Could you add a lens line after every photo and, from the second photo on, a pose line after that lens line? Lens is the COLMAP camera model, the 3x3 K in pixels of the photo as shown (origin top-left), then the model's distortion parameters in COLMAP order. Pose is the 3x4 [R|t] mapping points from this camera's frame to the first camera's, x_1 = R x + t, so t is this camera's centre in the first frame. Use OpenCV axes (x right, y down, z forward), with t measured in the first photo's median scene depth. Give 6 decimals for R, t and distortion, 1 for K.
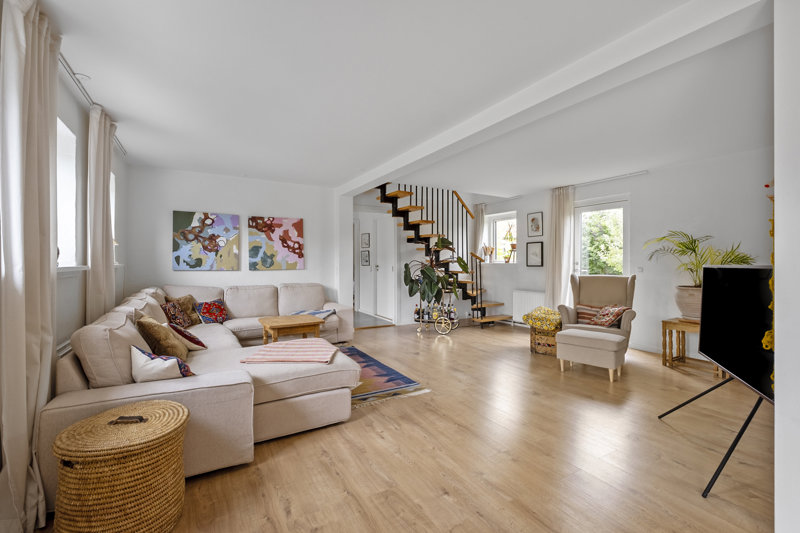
lens RADIAL K [[348.0, 0, 403.1], [0, 348.0, 263.8], [0, 0, 1]] dist [0.001712, 0.000022]
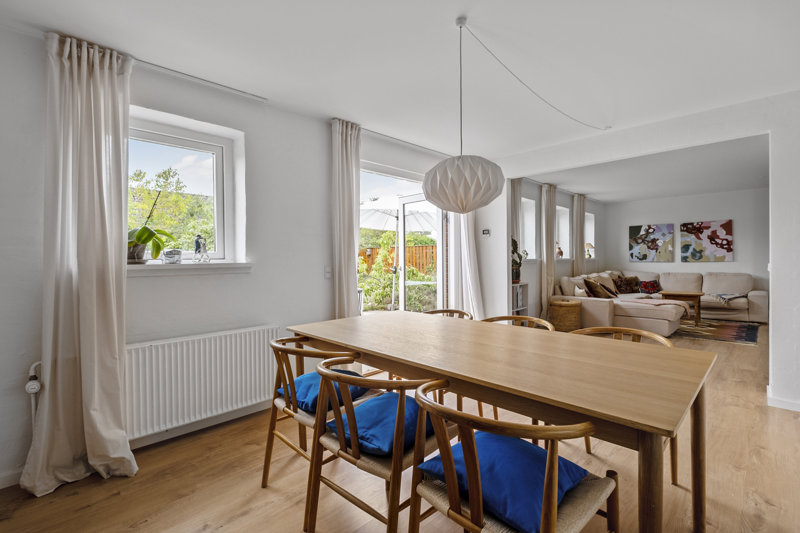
lens RADIAL K [[348.0, 0, 402.1], [0, 348.0, 263.2], [0, 0, 1]] dist [0.001712, 0.000022]
pose [[0.229353, 0.004788, -0.973332, 0.671835], [0.004586, 0.999971, 0.006000, 0.010287], [0.973332, -0.005840, 0.229325, -0.422422]]
